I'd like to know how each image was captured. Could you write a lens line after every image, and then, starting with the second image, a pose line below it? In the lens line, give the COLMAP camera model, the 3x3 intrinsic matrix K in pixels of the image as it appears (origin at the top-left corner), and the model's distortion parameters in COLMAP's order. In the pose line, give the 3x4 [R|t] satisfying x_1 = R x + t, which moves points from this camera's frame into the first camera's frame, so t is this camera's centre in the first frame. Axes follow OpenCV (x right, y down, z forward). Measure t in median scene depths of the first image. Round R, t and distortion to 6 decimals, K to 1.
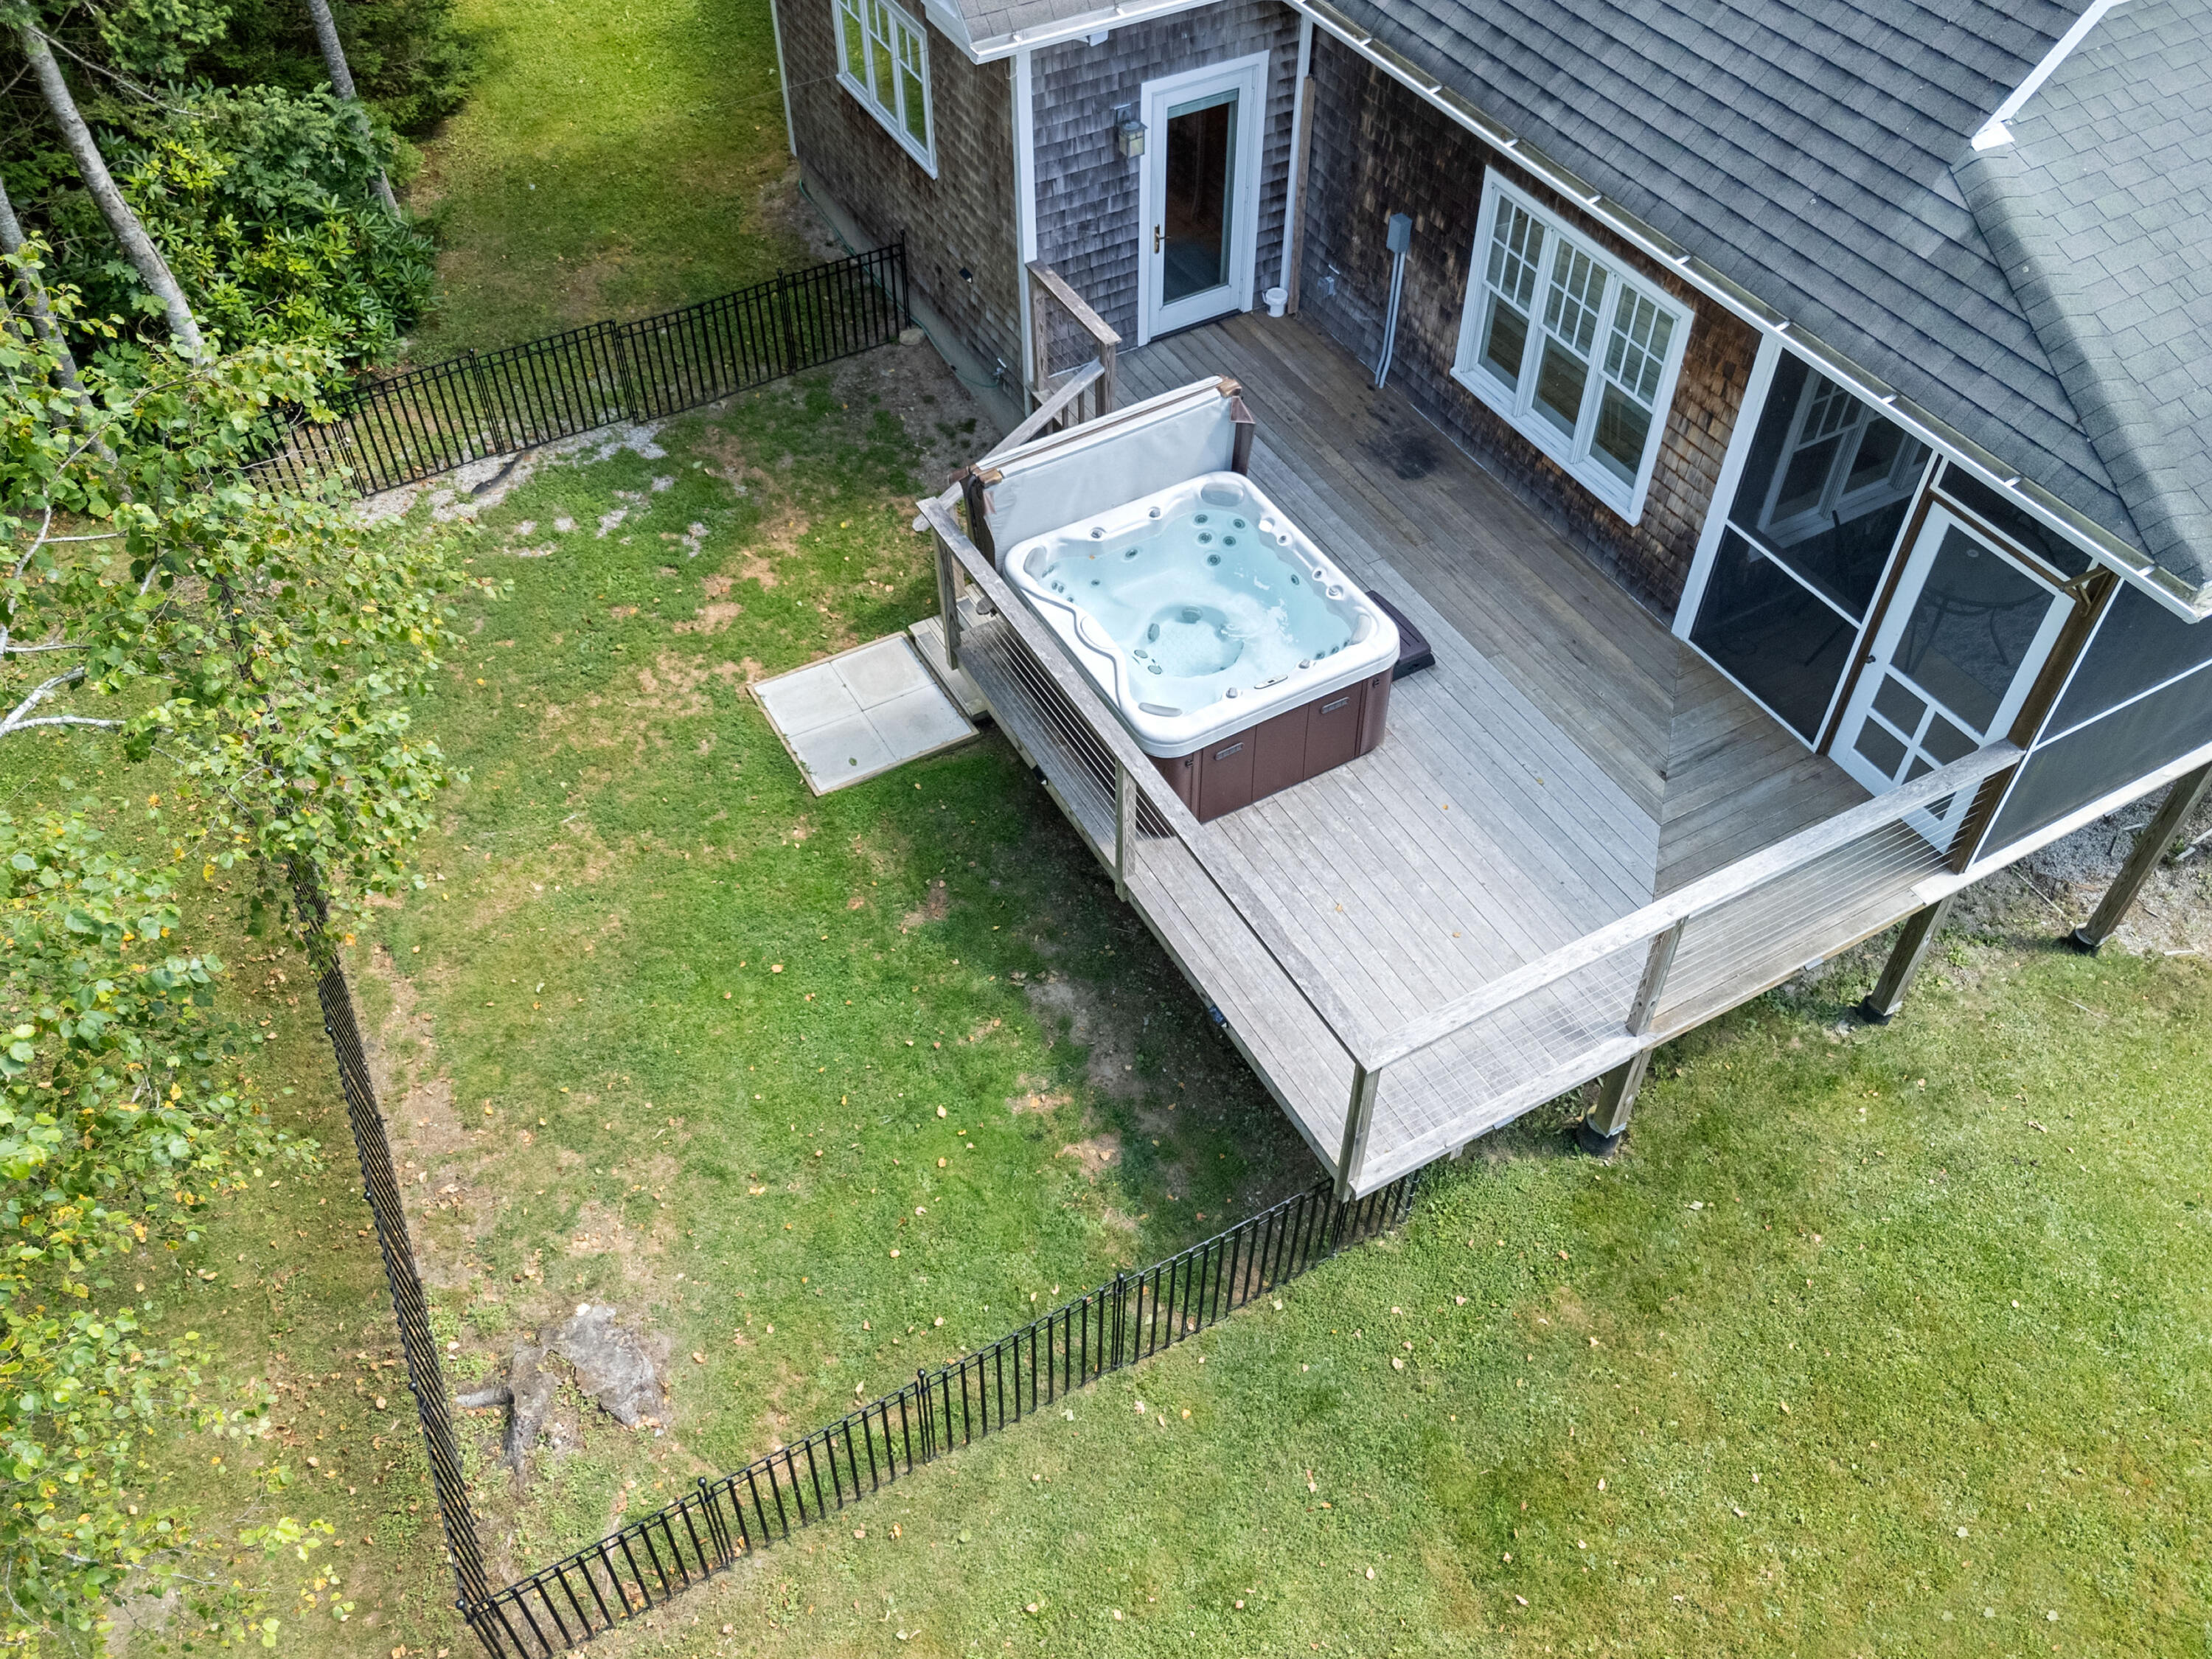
lens RADIAL K [[1814.7, 0, 1074.9], [0, 1814.7, 816.3], [0, 0, 1]] dist [0.080786, -0.070041]
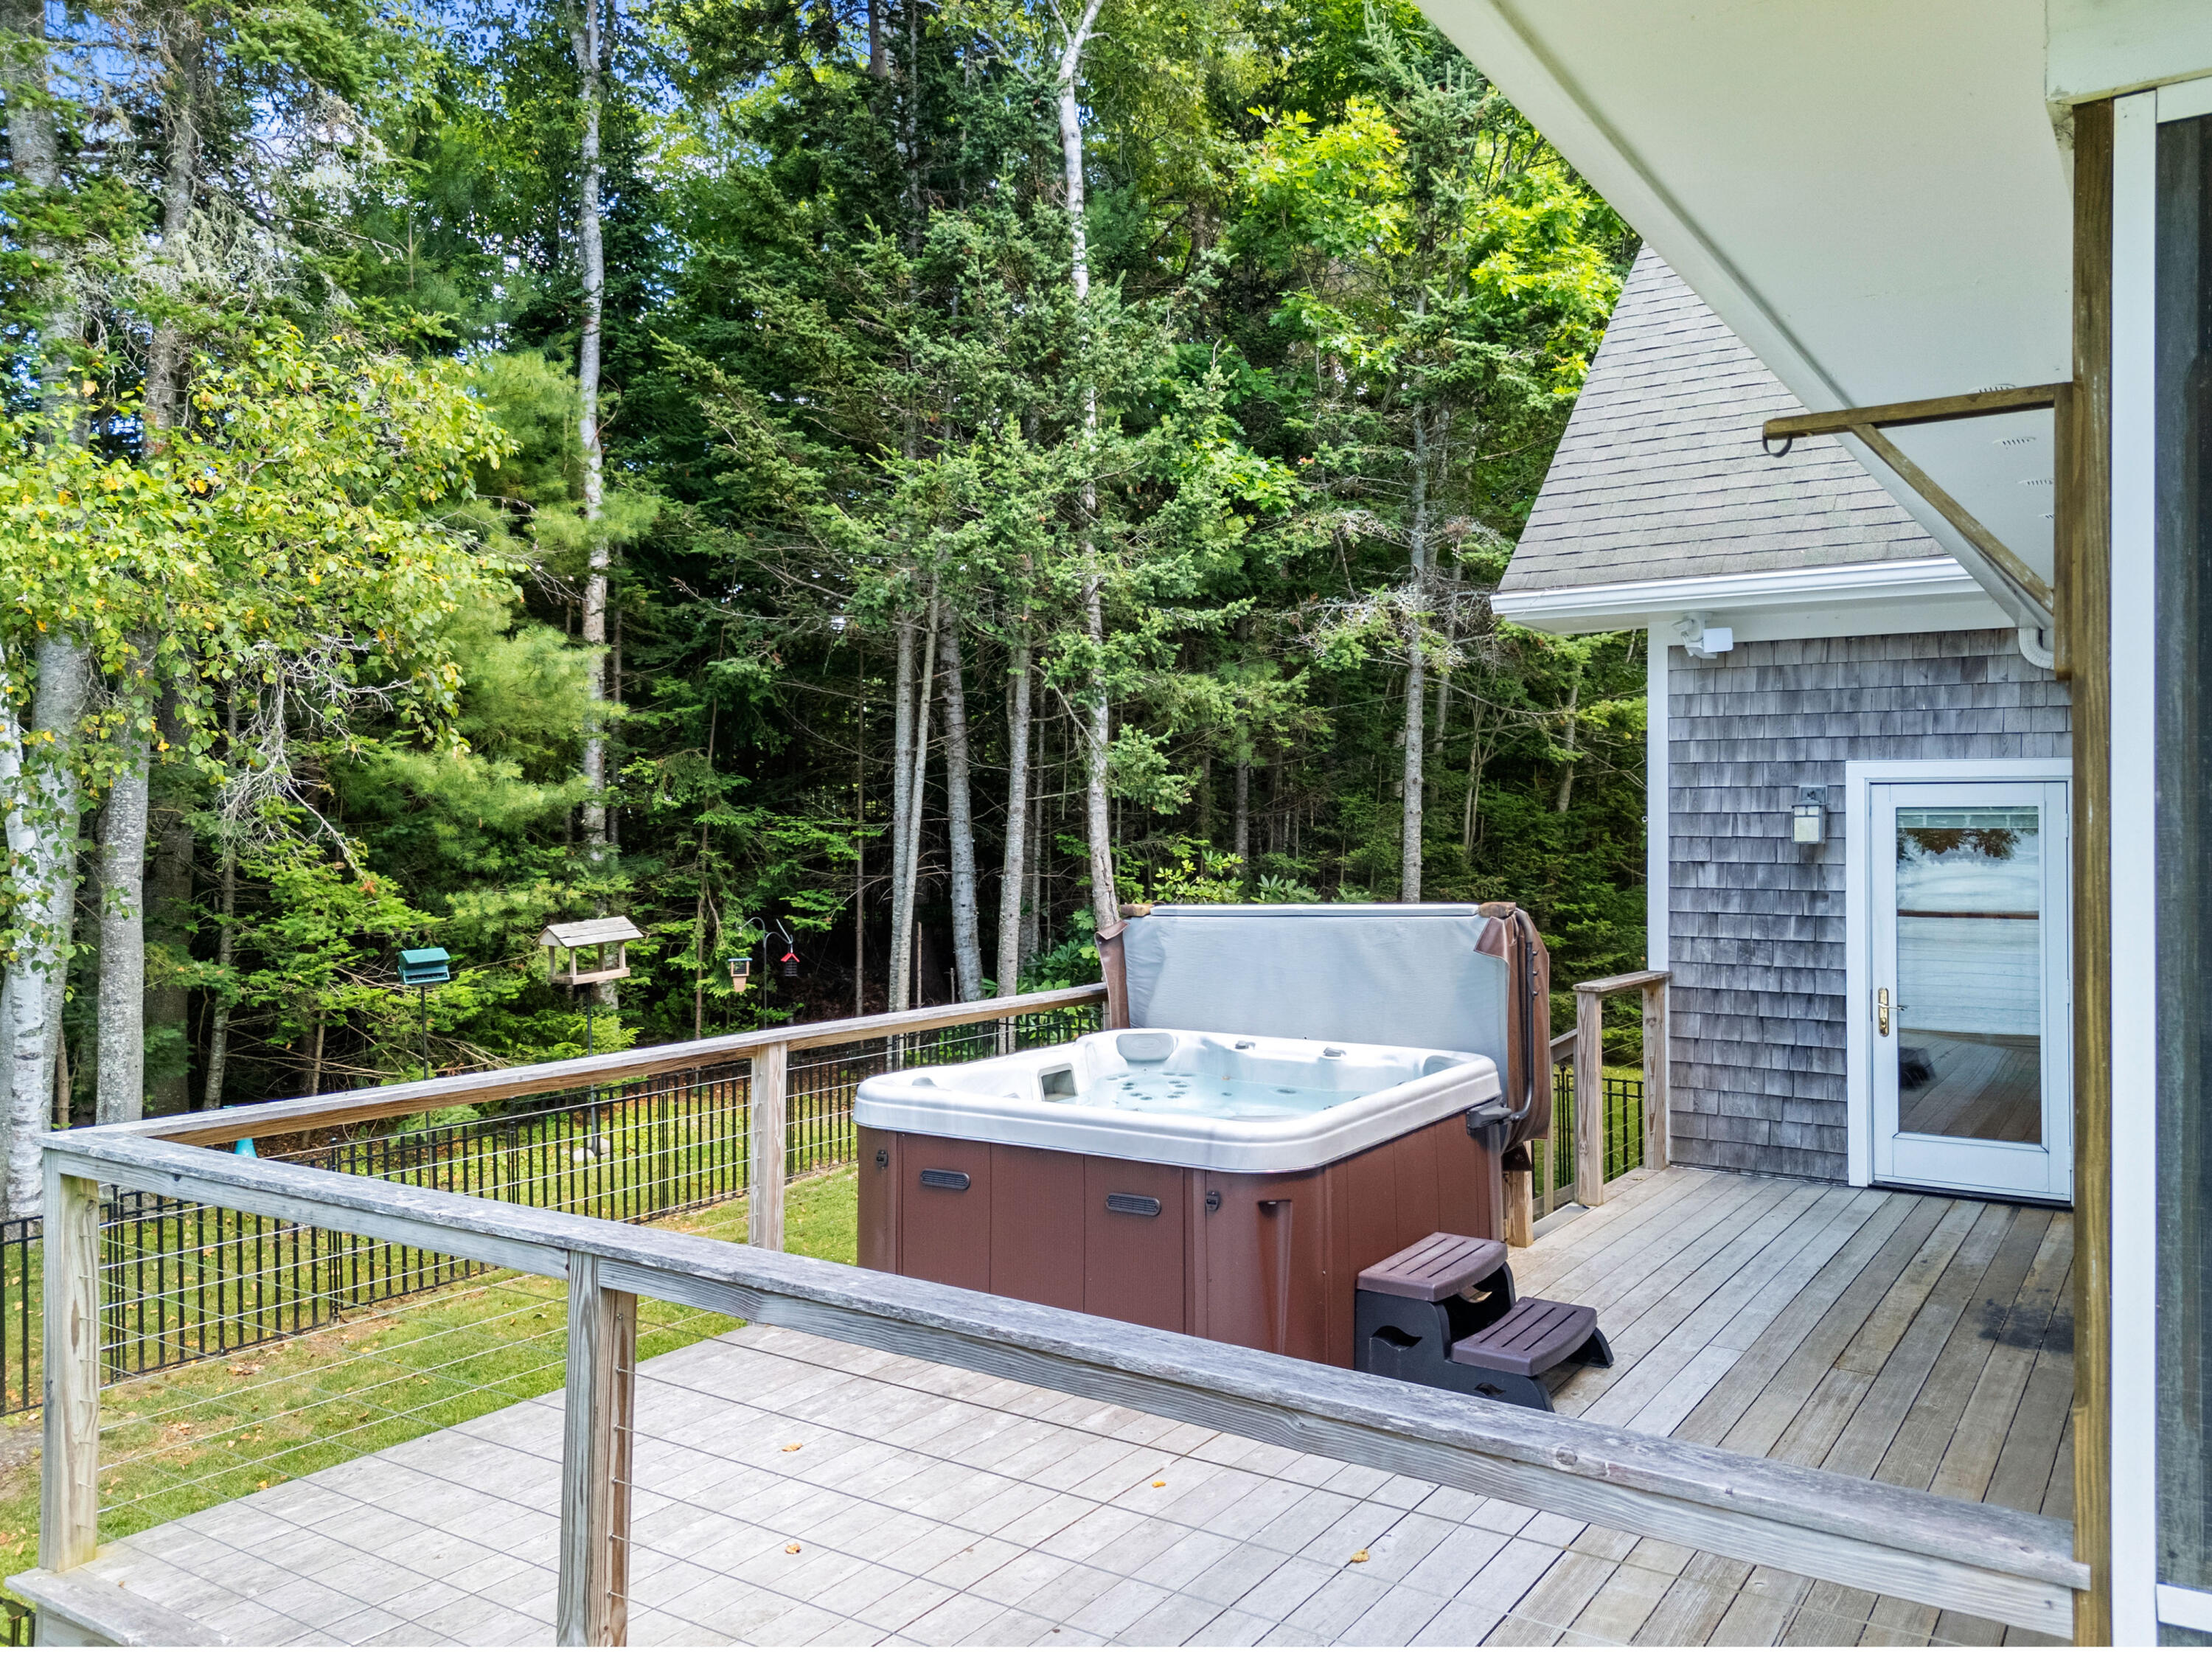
lens RADIAL K [[1656.2, 0, 1123.8], [0, 1656.2, 809.0], [0, 0, 1]] dist [0.064290, -0.035105]
pose [[0.471121, 0.009767, -0.882015, 0.485365], [-0.656476, 0.671747, -0.343212, 0.019709], [0.589139, 0.740716, 0.322886, 0.652252]]
